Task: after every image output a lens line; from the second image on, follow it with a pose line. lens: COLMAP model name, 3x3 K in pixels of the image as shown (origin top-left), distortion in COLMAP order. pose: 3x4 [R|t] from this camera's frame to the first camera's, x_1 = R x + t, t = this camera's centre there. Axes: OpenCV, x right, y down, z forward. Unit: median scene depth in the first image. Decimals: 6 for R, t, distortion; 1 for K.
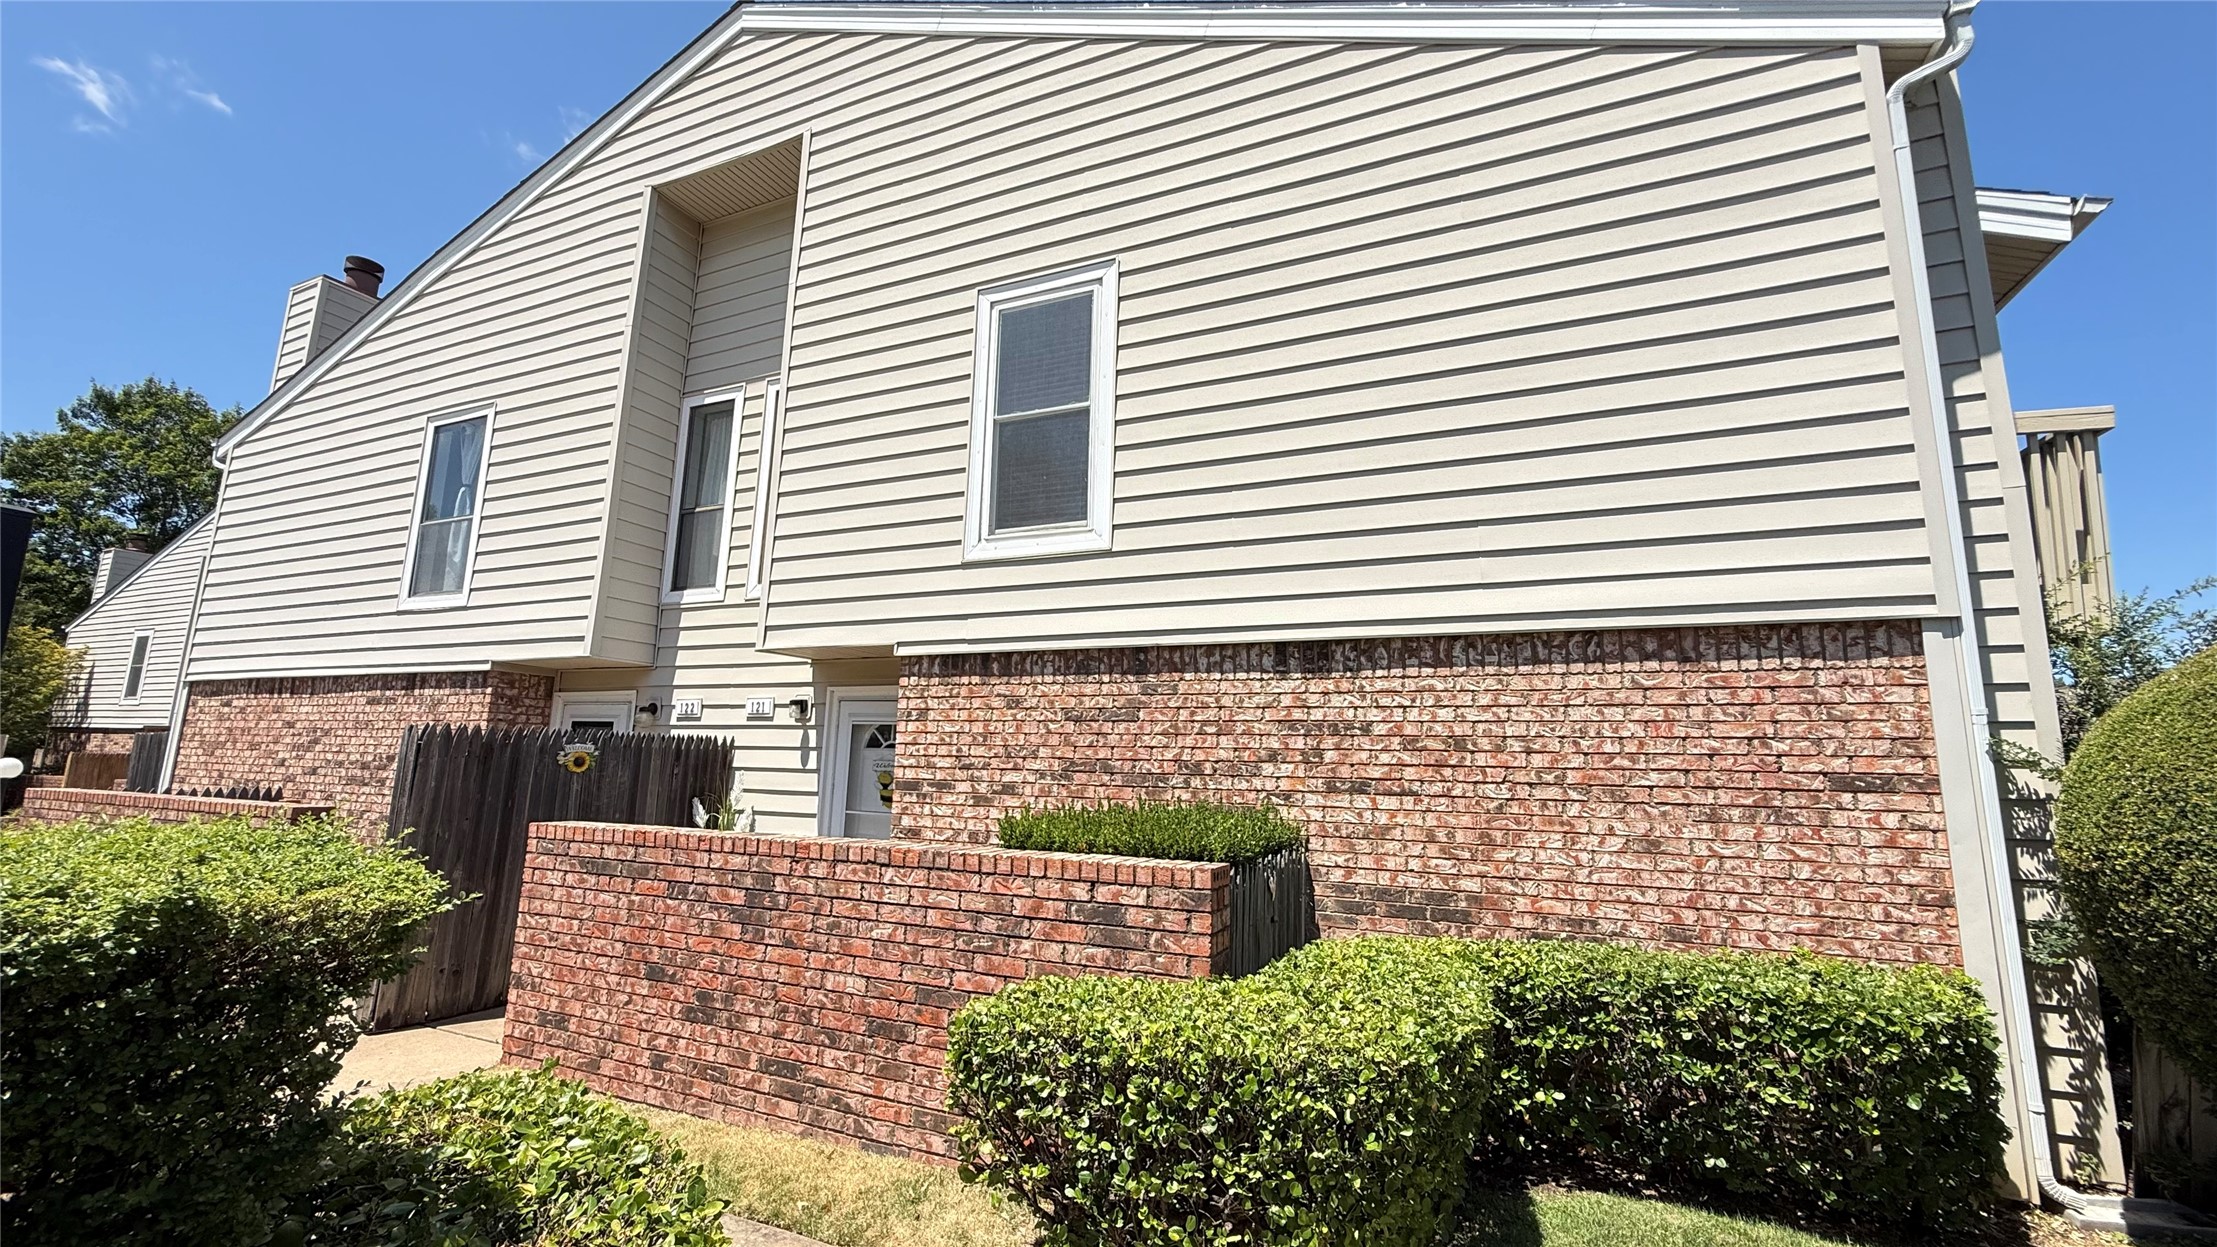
lens RADIAL K [[878.4, 0, 1108.5], [0, 878.4, 623.5], [0, 0, 1]] dist [-0.002833, -0.000194]
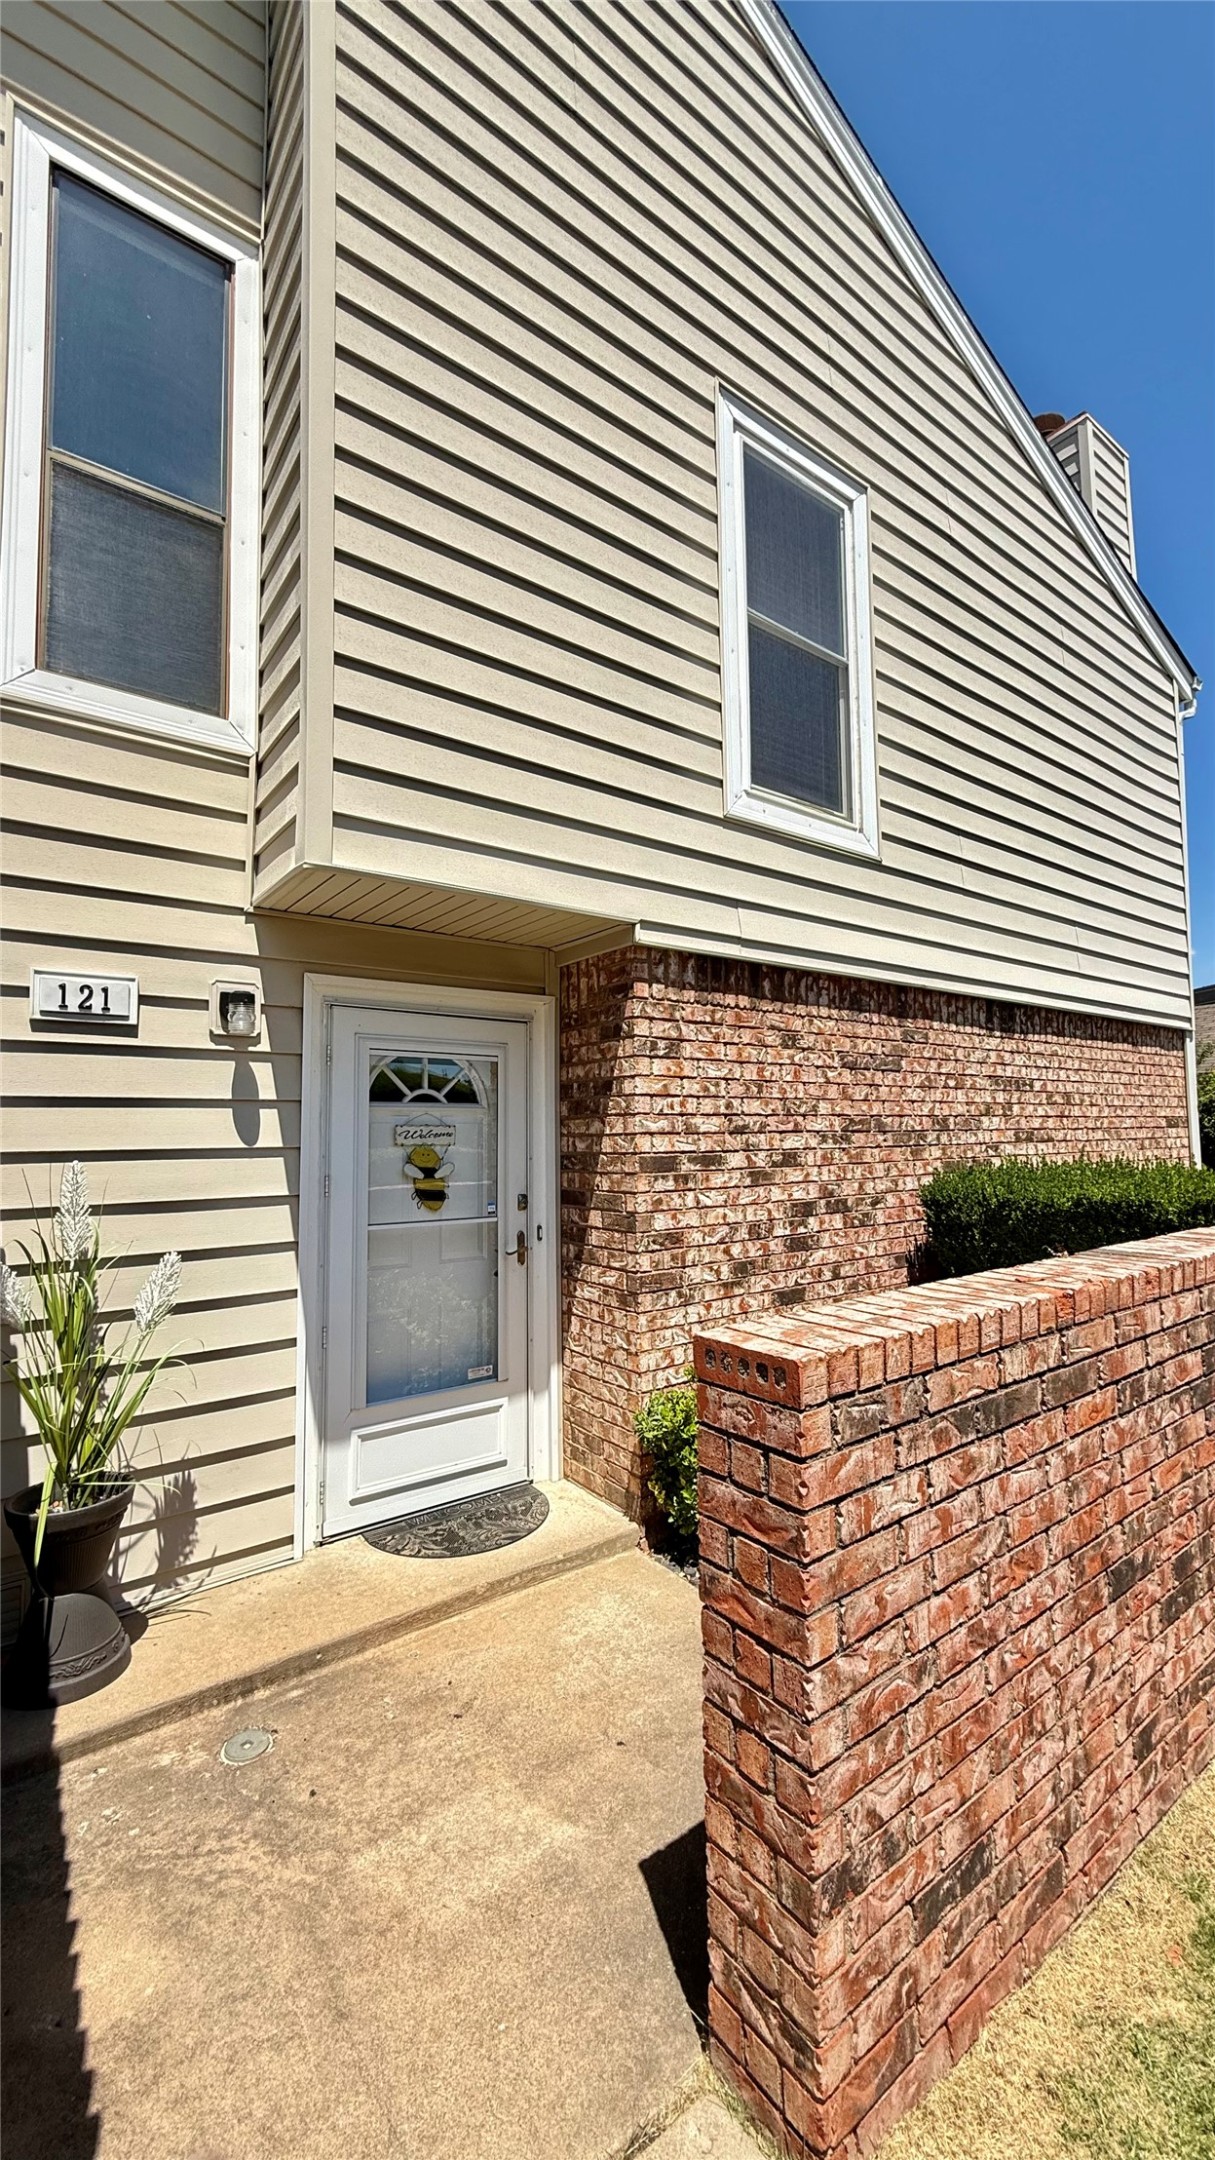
lens RADIAL K [[855.9, 0, 607.5], [0, 855.9, 1080.0], [0, 0, 1]] dist [-0.002833, -0.000194]
pose [[0.489692, 0.022821, 0.871597, -0.781898], [-0.122209, 0.991585, 0.042698, 0.110187], [-0.863288, -0.127426, 0.488361, 0.775833]]
